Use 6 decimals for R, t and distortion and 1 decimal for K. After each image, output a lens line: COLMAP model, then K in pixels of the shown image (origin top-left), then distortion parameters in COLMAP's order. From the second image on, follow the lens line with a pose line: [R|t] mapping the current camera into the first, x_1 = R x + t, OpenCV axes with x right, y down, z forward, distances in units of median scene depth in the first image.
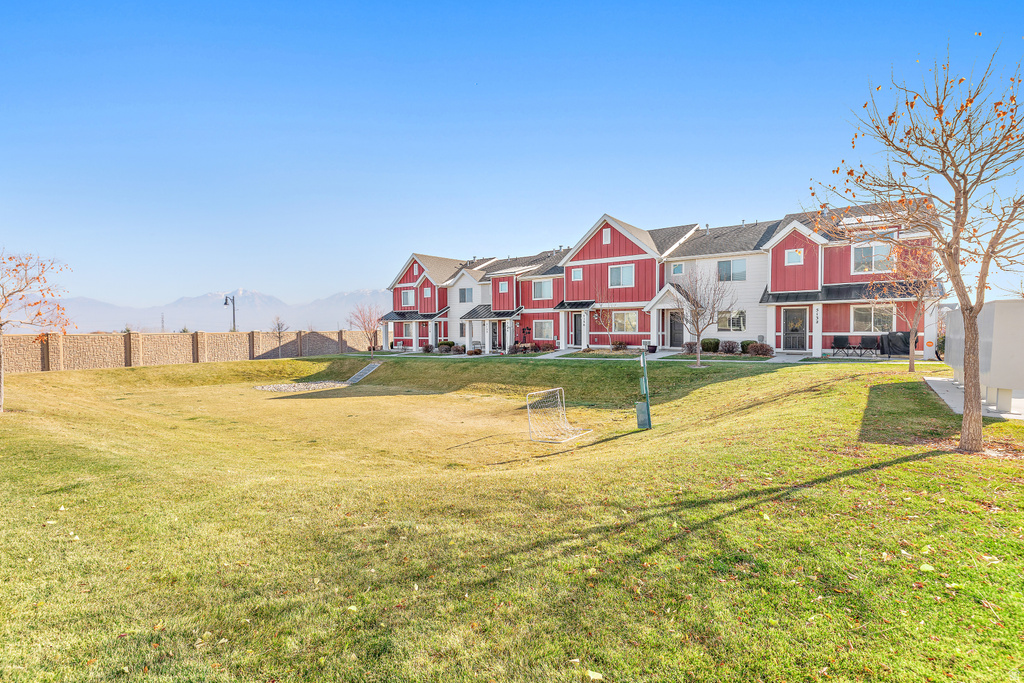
lens RADIAL K [[473.3, 0, 512.8], [0, 473.3, 342.1], [0, 0, 1]] dist [-0.002355, -0.000071]
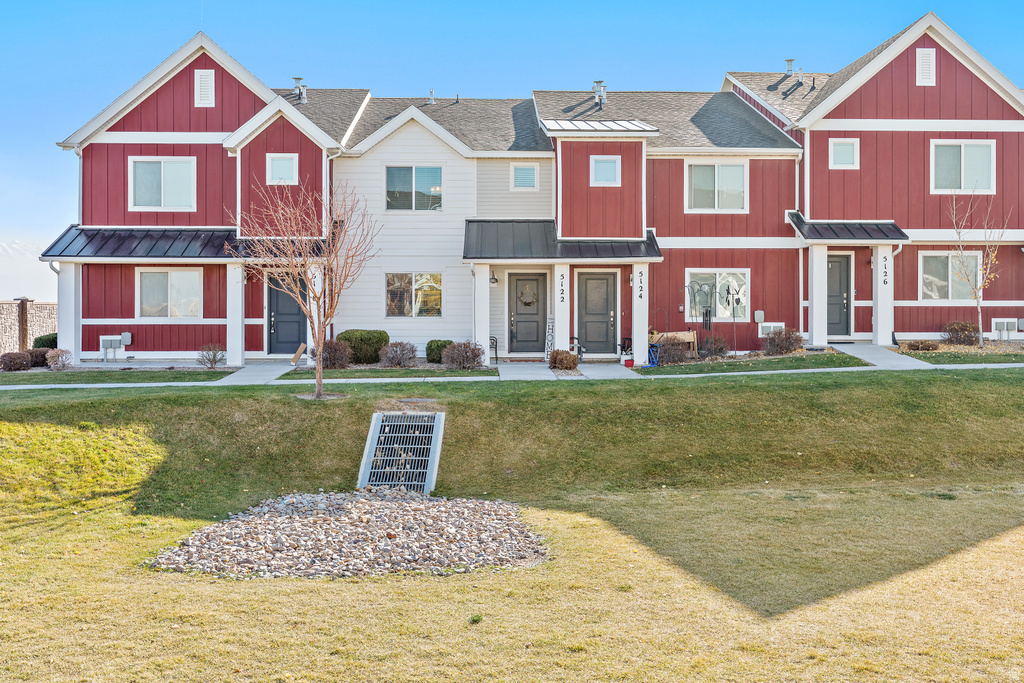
lens RADIAL K [[1079.2, 0, 511.9], [0, 1079.2, 338.4], [0, 0, 1]] dist [-0.018275, 0.000000]
pose [[0.783342, -0.008526, 0.621533, -0.560808], [0.013131, 0.999910, -0.002833, 0.007956], [-0.621453, 0.010381, 0.783383, 0.419297]]
